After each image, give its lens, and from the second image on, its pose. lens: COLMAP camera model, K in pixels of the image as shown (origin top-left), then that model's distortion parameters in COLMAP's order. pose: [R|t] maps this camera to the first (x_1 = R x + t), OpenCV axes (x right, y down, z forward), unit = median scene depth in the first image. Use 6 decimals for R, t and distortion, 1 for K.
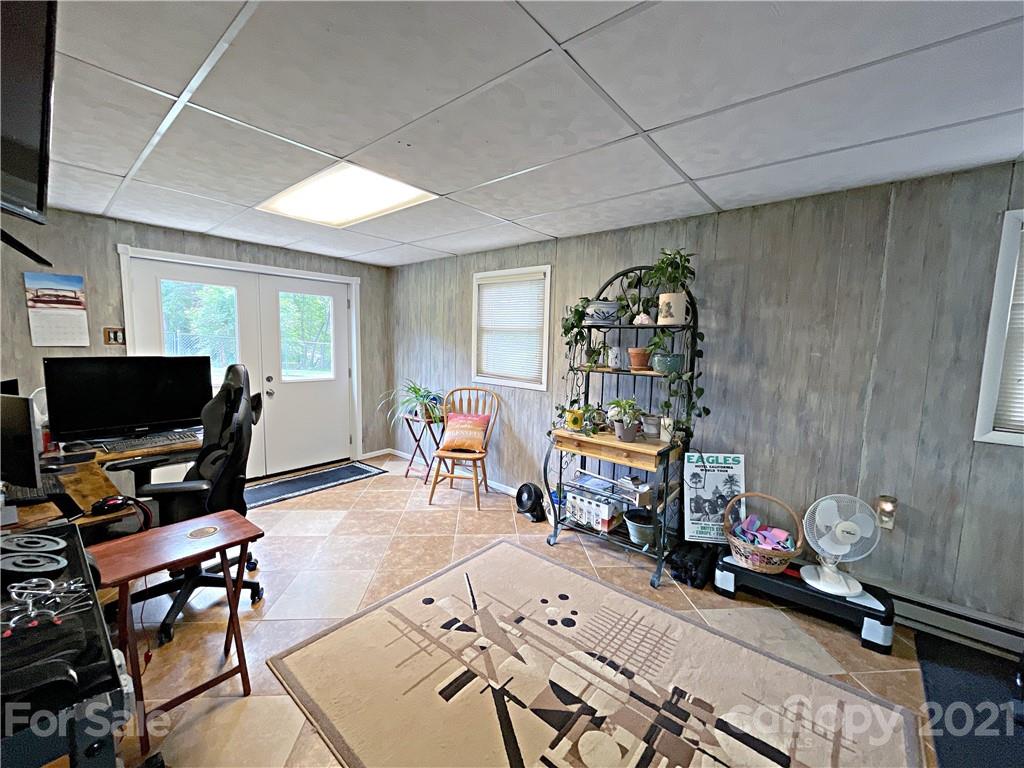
lens RADIAL K [[412.8, 0, 514.8], [0, 412.8, 382.9], [0, 0, 1]] dist [-0.001276, -0.000587]
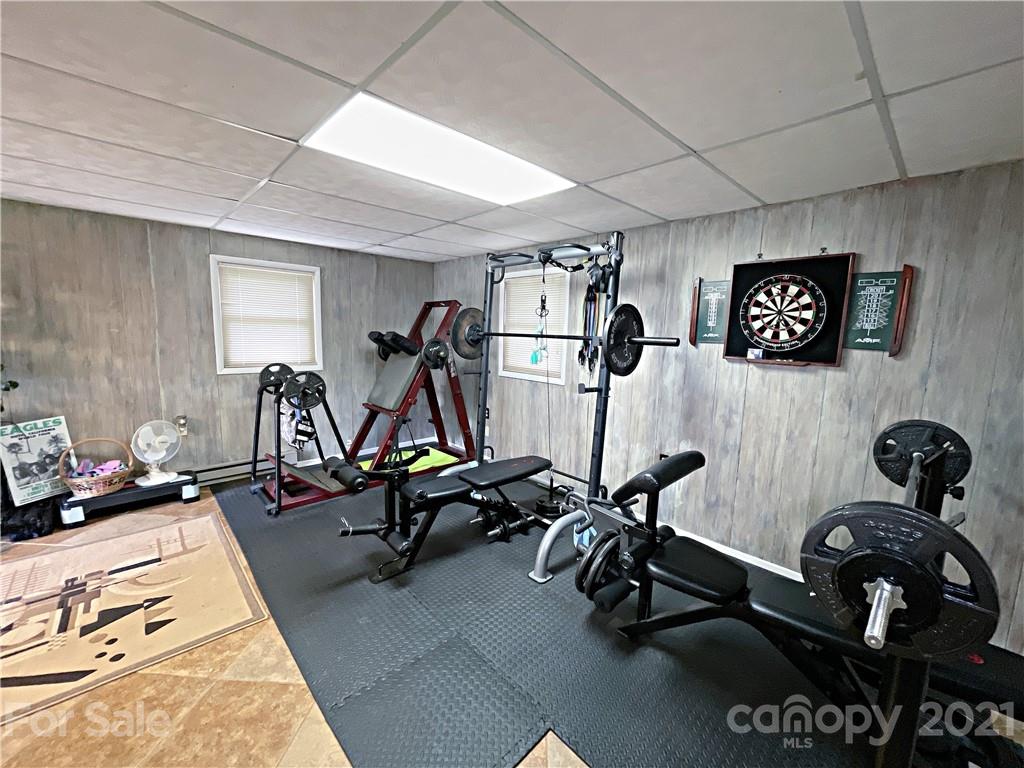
lens RADIAL K [[412.8, 0, 514.8], [0, 412.8, 382.9], [0, 0, 1]] dist [-0.001276, -0.000587]
pose [[0.117352, -0.147270, 0.982110, -0.507020], [0.076496, 0.987345, 0.138915, 0.016682], [-0.990140, 0.058825, 0.127133, -0.508016]]
